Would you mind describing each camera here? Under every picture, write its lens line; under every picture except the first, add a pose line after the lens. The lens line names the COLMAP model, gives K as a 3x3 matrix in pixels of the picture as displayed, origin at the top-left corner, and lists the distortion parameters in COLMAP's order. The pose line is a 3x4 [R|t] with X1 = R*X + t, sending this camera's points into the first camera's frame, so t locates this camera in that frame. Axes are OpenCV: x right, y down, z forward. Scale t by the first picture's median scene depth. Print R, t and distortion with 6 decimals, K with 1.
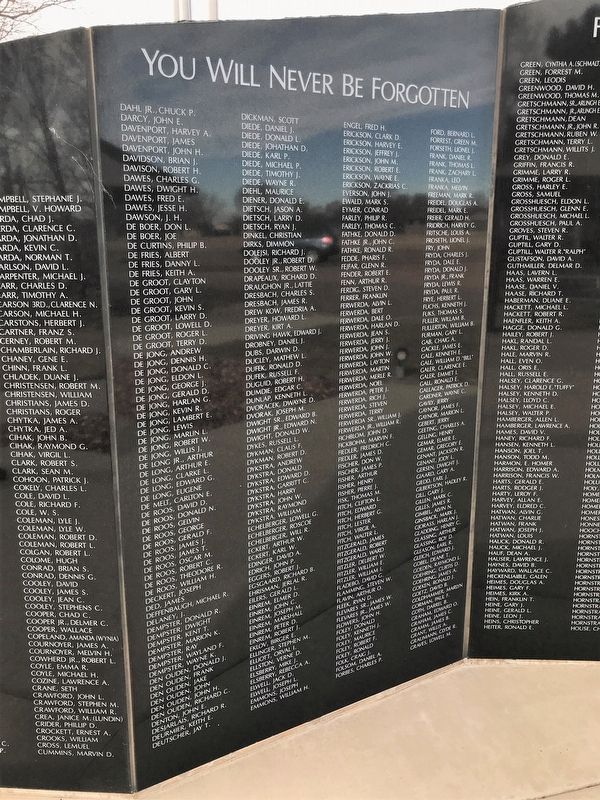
lens RADIAL K [[679.2, 0, 300.0], [0, 679.2, 387.7], [0, 0, 1]] dist [0.013739, 0.015009]
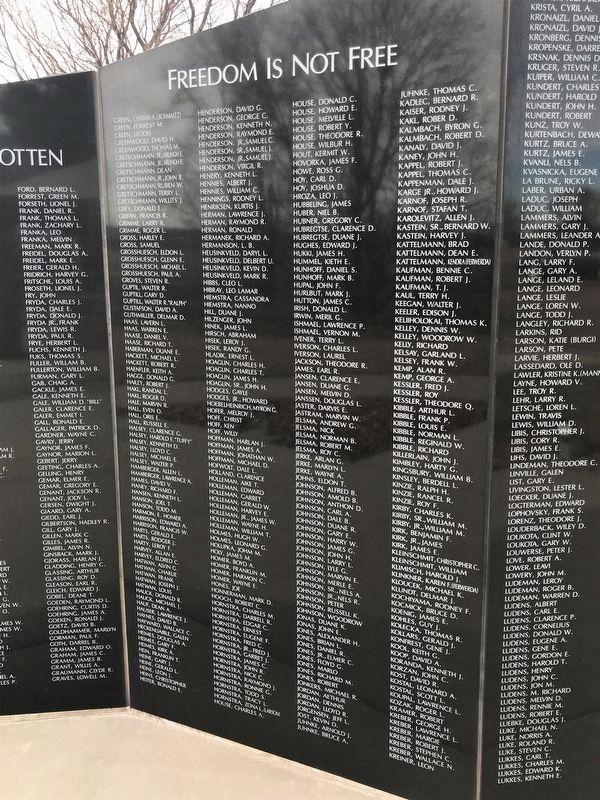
lens RADIAL K [[713.5, 0, 300.2], [0, 713.5, 383.9], [0, 0, 1]] dist [0.082627, -0.165117]
pose [[0.915554, 0.076793, -0.394795, 0.962905], [-0.092821, 0.995448, -0.021631, -0.076917], [0.391337, 0.056449, 0.918515, 0.129776]]
